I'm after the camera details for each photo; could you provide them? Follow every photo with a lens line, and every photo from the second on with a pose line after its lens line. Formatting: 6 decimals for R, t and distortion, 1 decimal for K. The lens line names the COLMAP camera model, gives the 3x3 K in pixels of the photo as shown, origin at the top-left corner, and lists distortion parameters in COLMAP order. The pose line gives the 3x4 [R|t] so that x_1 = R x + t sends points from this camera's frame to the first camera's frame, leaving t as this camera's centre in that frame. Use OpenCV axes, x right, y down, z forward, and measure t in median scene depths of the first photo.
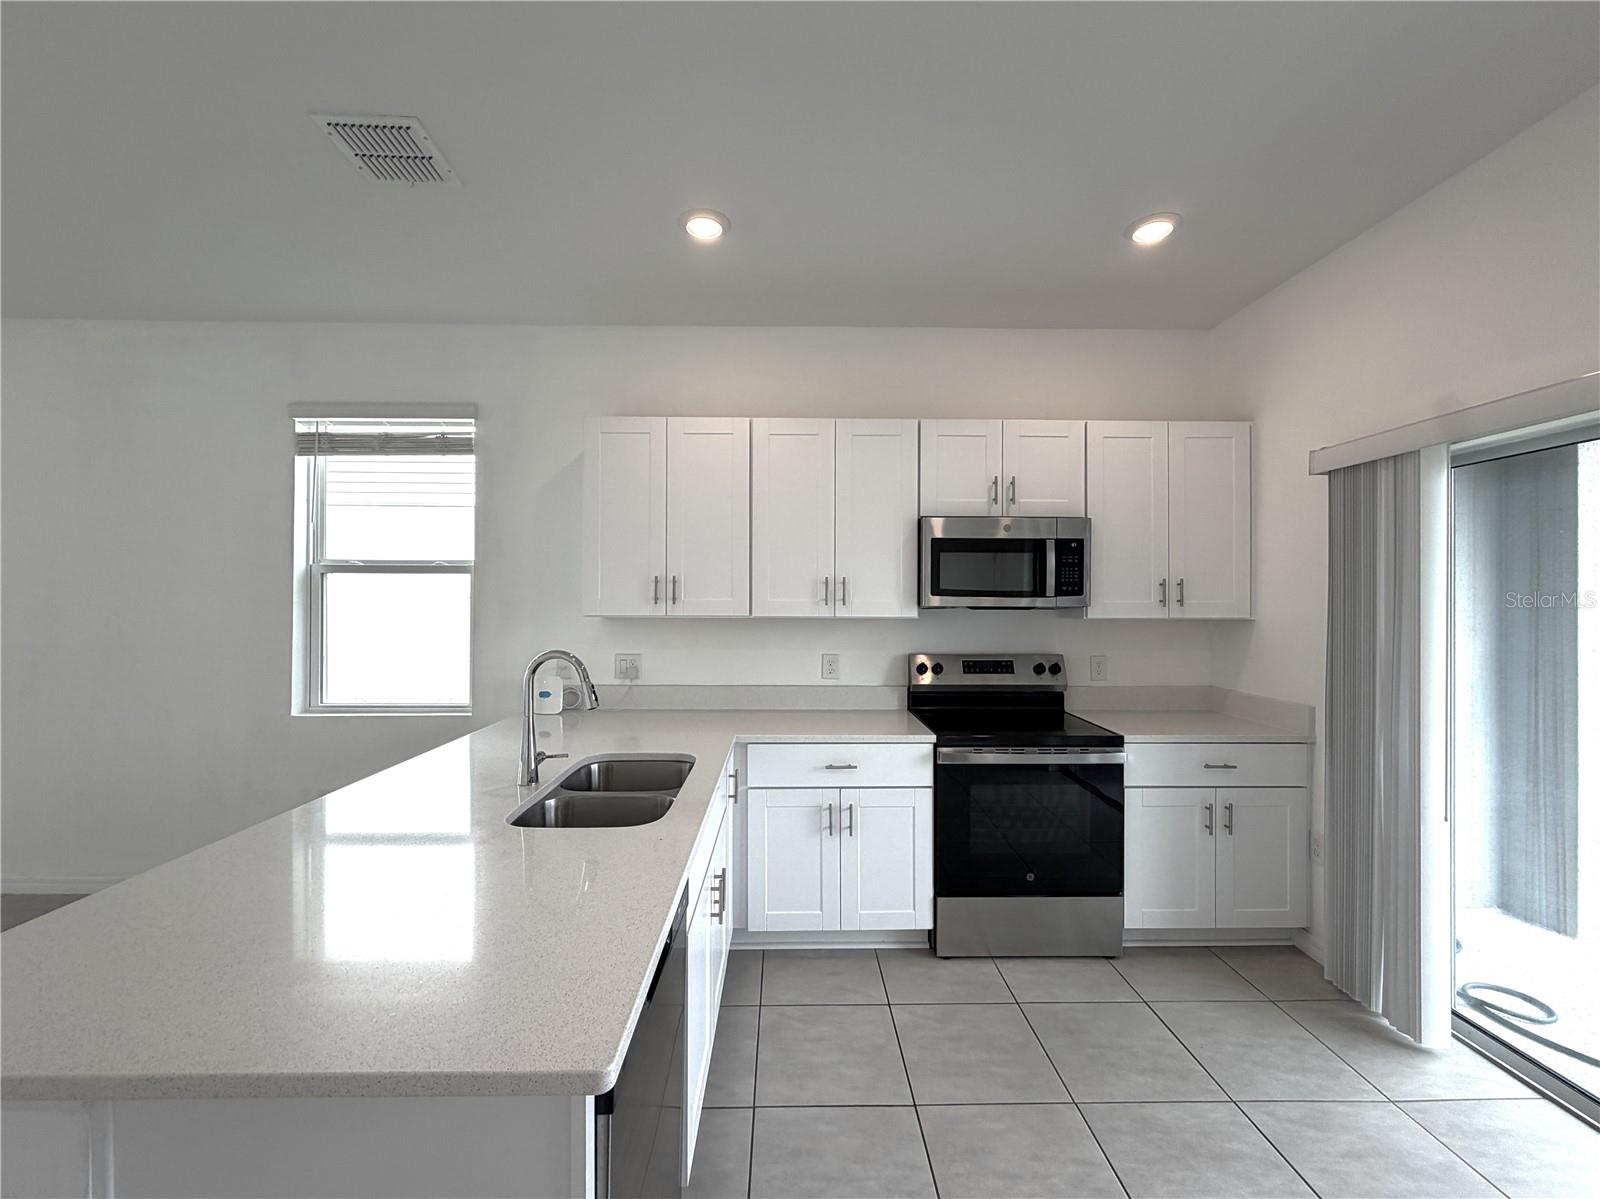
lens RADIAL K [[642.6, 0, 789.7], [0, 642.6, 599.0], [0, 0, 1]] dist [-0.001051, 0.000098]
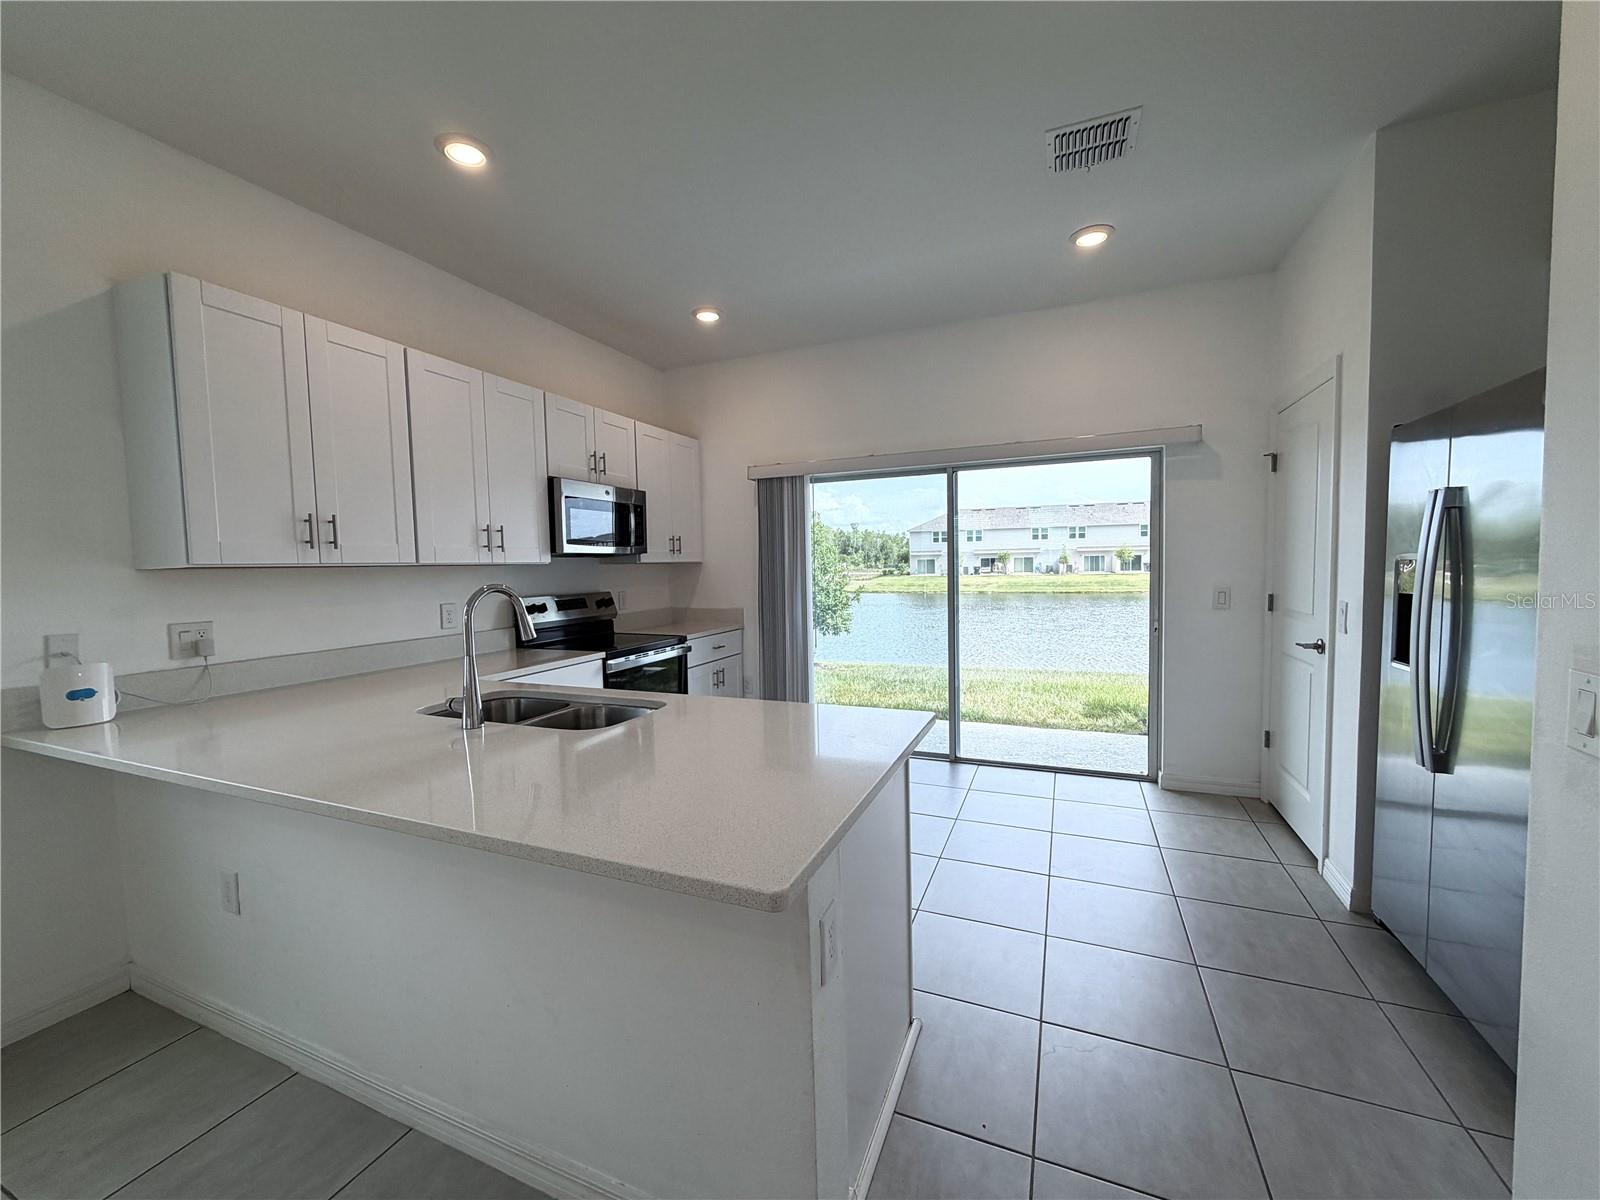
lens RADIAL K [[633.3, 0, 800.0], [0, 633.3, 600.0], [0, 0, 1]] dist [-0.001257, 0.000124]
pose [[0.399267, -0.062916, 0.914674, -0.686220], [0.021675, 0.998012, 0.059187, 0.038105], [-0.916579, -0.003806, 0.399837, 0.122754]]
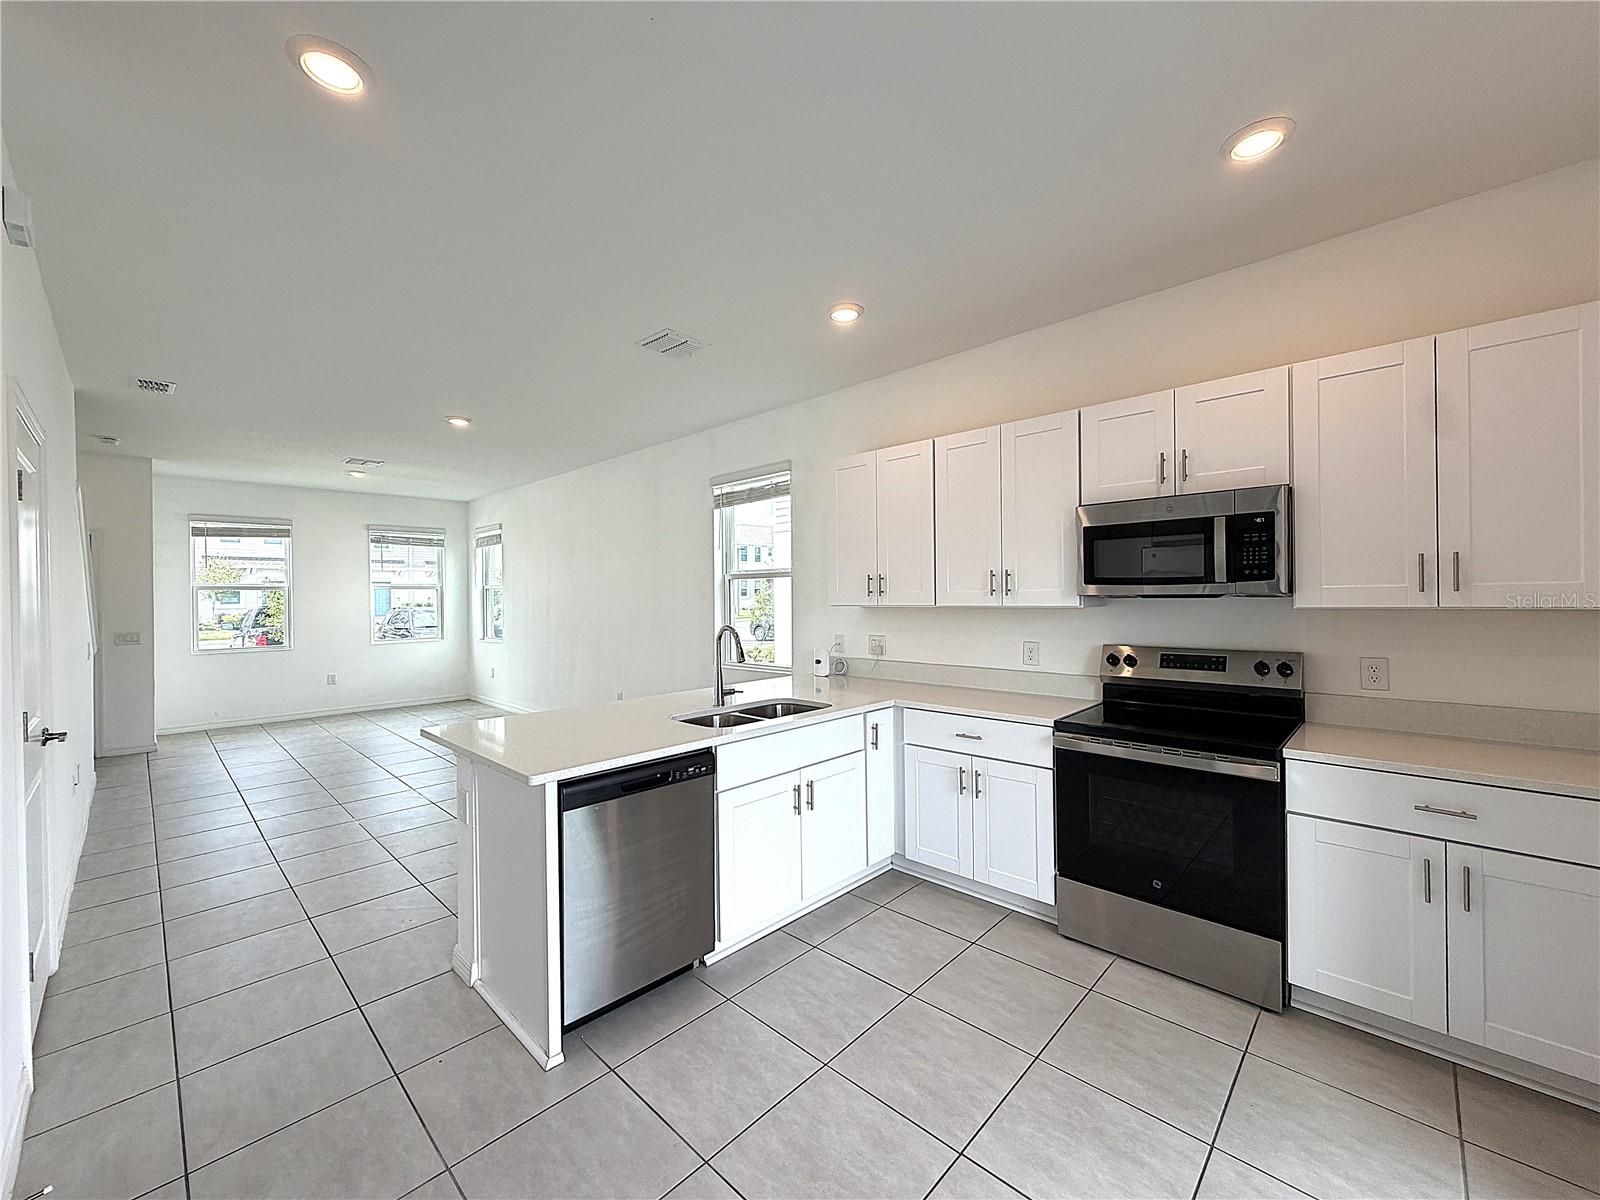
lens RADIAL K [[633.3, 0, 800.0], [0, 633.3, 600.0], [0, 0, 1]] dist [-0.001257, 0.000124]
pose [[0.712777, -0.008157, -0.701343, 0.585259], [0.015937, 0.999863, 0.004568, 0.006877], [0.701209, -0.014434, 0.712810, -0.011720]]
